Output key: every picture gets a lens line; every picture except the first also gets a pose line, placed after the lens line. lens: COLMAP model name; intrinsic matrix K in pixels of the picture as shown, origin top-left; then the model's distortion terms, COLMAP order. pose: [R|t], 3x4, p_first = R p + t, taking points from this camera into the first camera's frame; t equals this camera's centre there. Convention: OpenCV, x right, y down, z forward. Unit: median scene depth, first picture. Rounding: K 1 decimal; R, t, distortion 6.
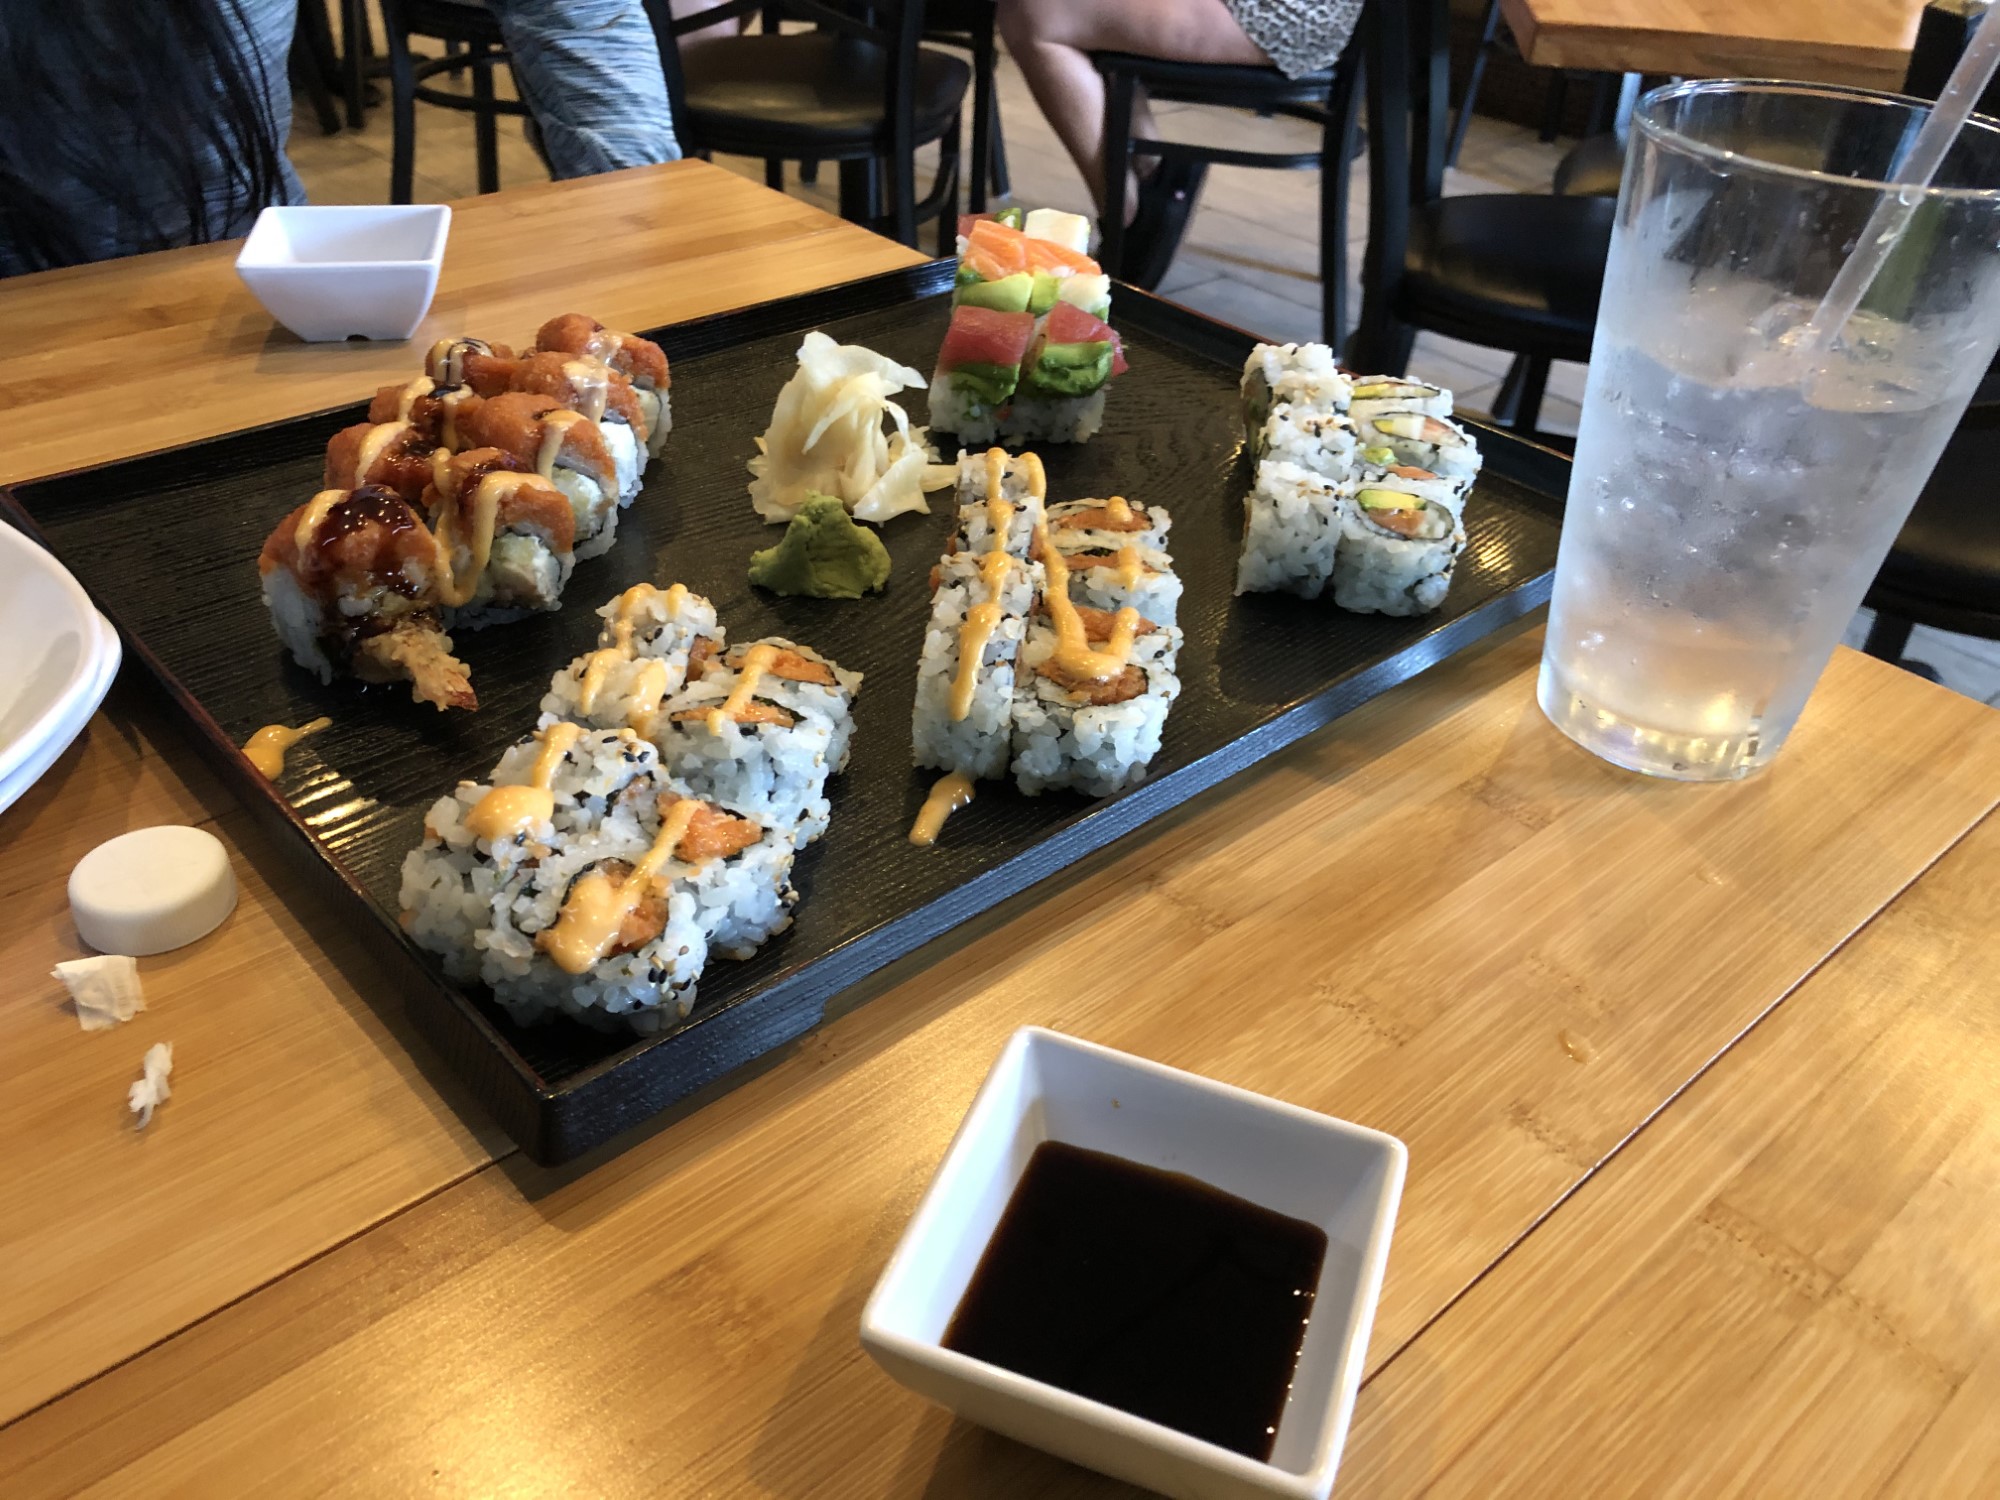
lens RADIAL K [[1661.8, 0, 1000.0], [0, 1661.8, 750.0], [0, 0, 1]] dist [0.089536, -0.230670]
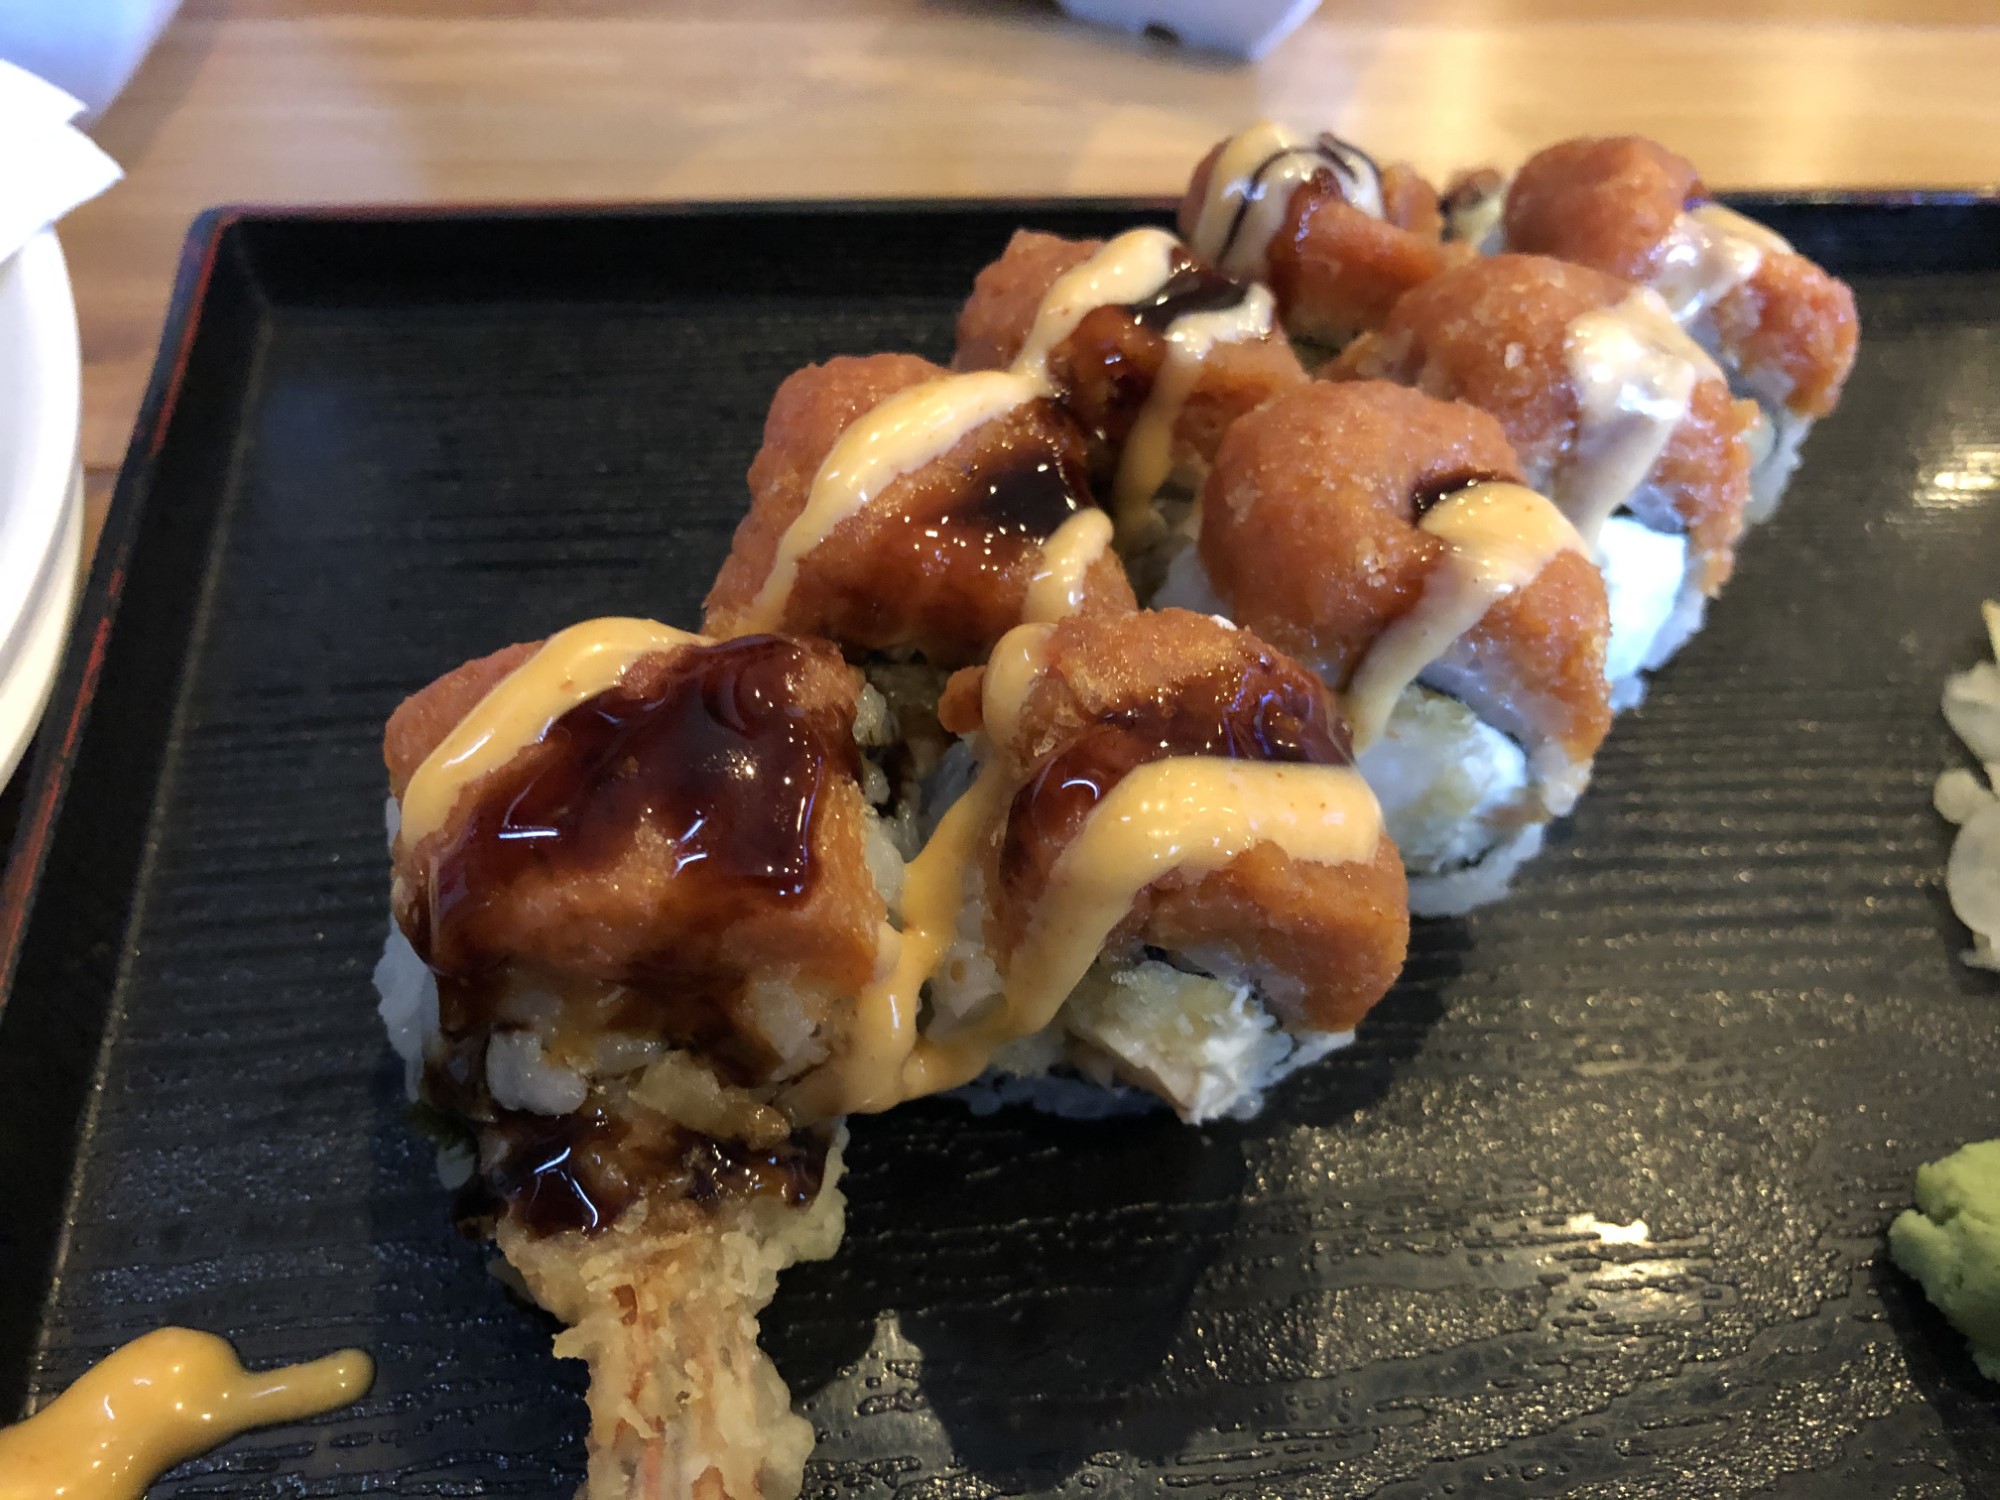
lens RADIAL K [[1696.0, 0, 1004.4], [0, 1696.0, 733.2], [0, 0, 1]] dist [0.032534, -0.060033]
pose [[0.843573, 0.395534, -0.363231, -0.250576], [-0.339725, 0.916904, 0.209462, -0.232387], [0.415897, -0.053298, 0.907848, 0.814710]]
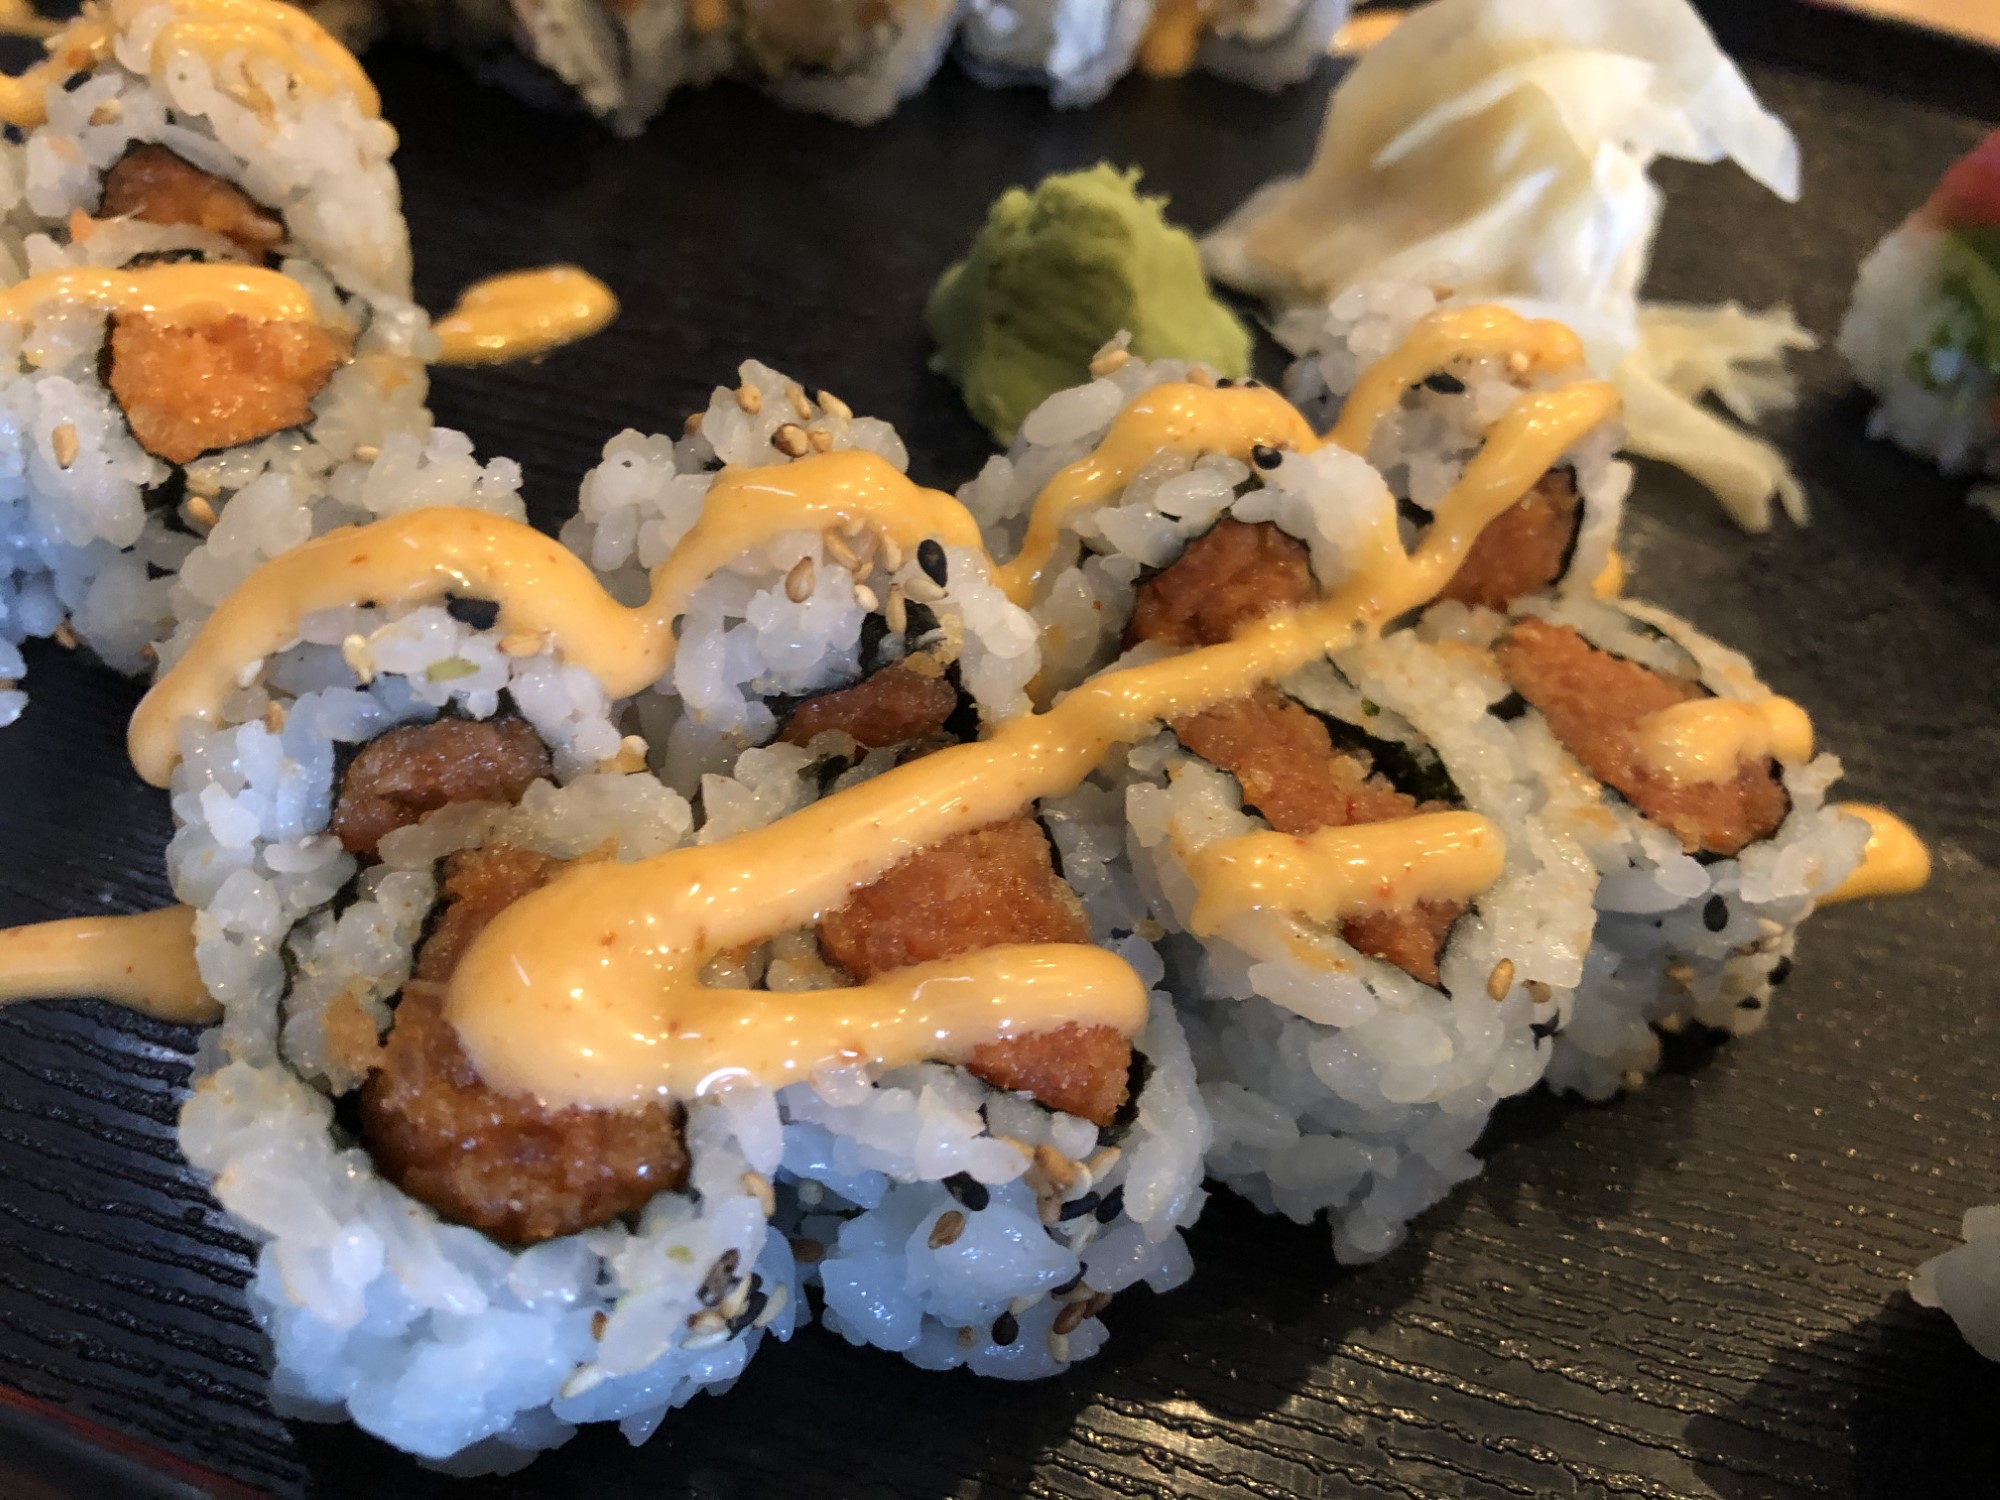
lens RADIAL K [[1739.3, 0, 1000.0], [0, 1739.3, 750.0], [0, 0, 1]] dist [-0.122567, 0.190514]
pose [[0.506749, 0.632684, -0.585590, 0.212194], [-0.580633, 0.752575, 0.310639, -0.192566], [0.637237, 0.182597, 0.748724, 0.859107]]
